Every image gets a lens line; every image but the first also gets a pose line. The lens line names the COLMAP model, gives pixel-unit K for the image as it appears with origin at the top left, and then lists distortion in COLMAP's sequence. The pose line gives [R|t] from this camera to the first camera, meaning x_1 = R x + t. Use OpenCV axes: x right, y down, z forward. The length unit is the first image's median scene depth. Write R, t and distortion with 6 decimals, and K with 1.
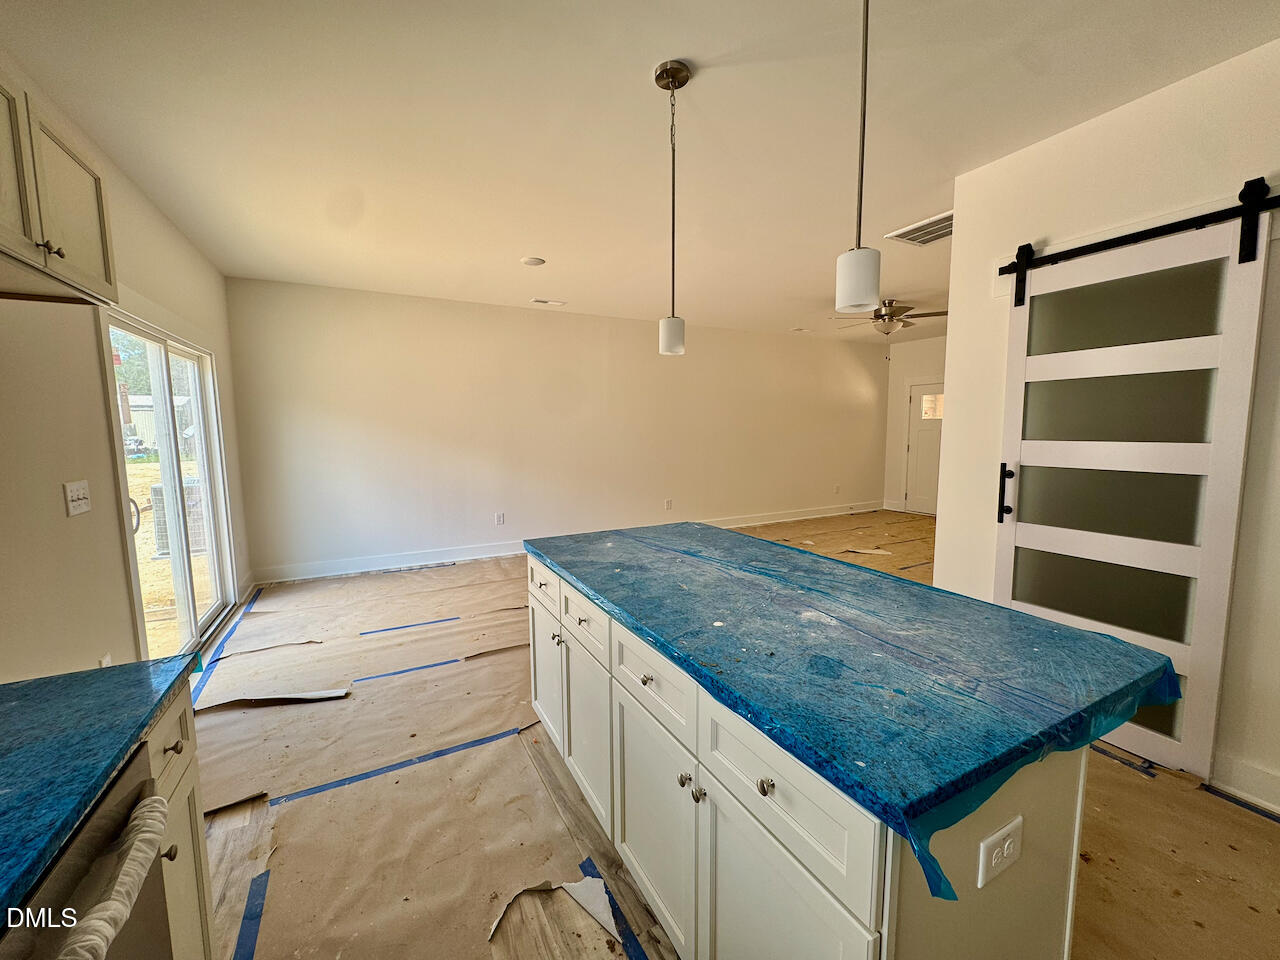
lens RADIAL K [[511.2, 0, 638.7], [0, 511.2, 479.9], [0, 0, 1]] dist [-0.003479, 0.000920]
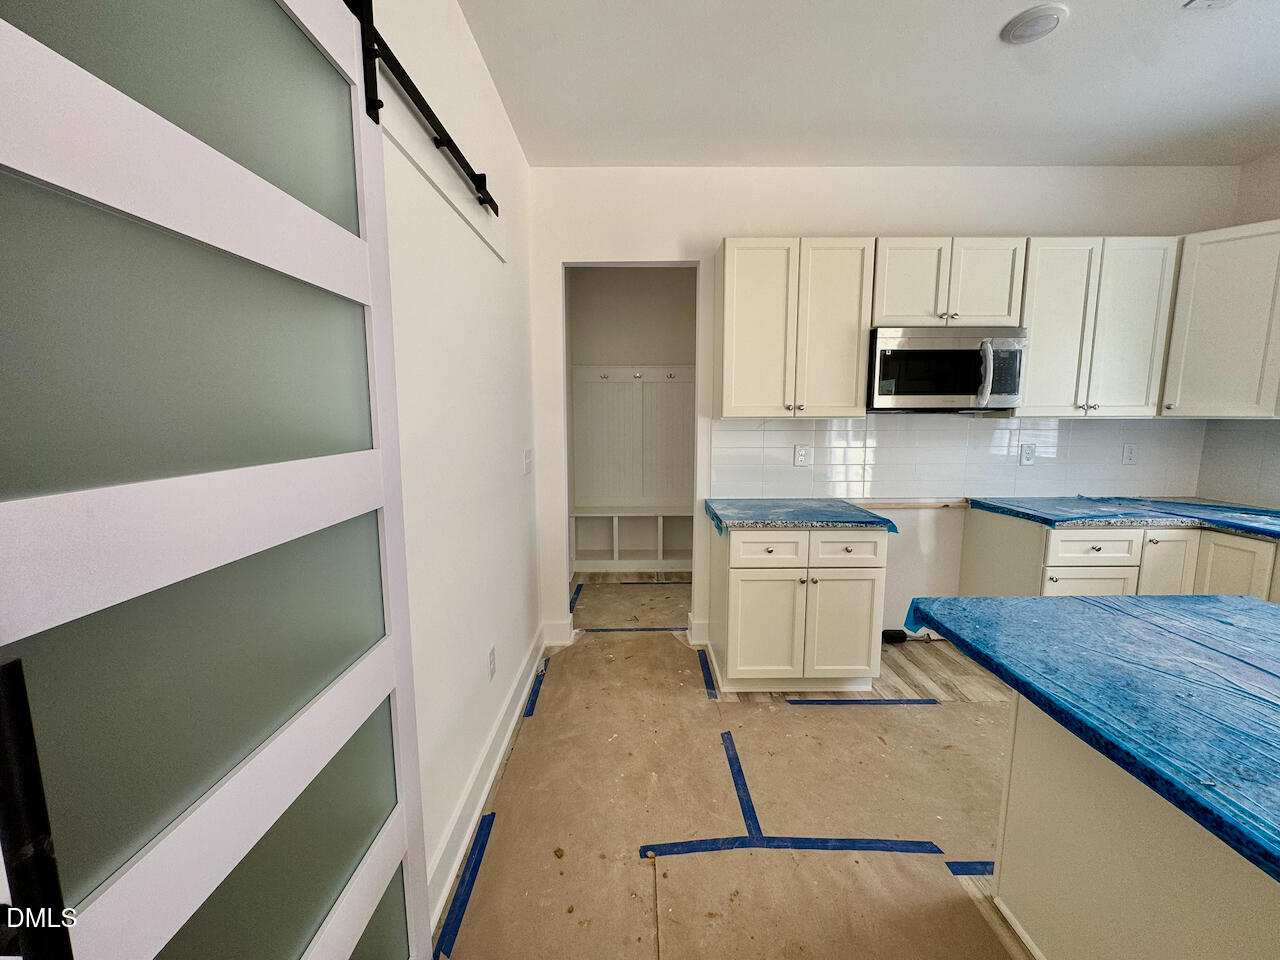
lens RADIAL K [[511.2, 0, 638.7], [0, 511.2, 479.9], [0, 0, 1]] dist [-0.003479, 0.000920]
pose [[-0.887259, -0.050309, 0.458520, 0.602835], [0.056327, 0.974779, 0.215949, -0.136114], [-0.457820, 0.217430, -0.862047, 1.297016]]
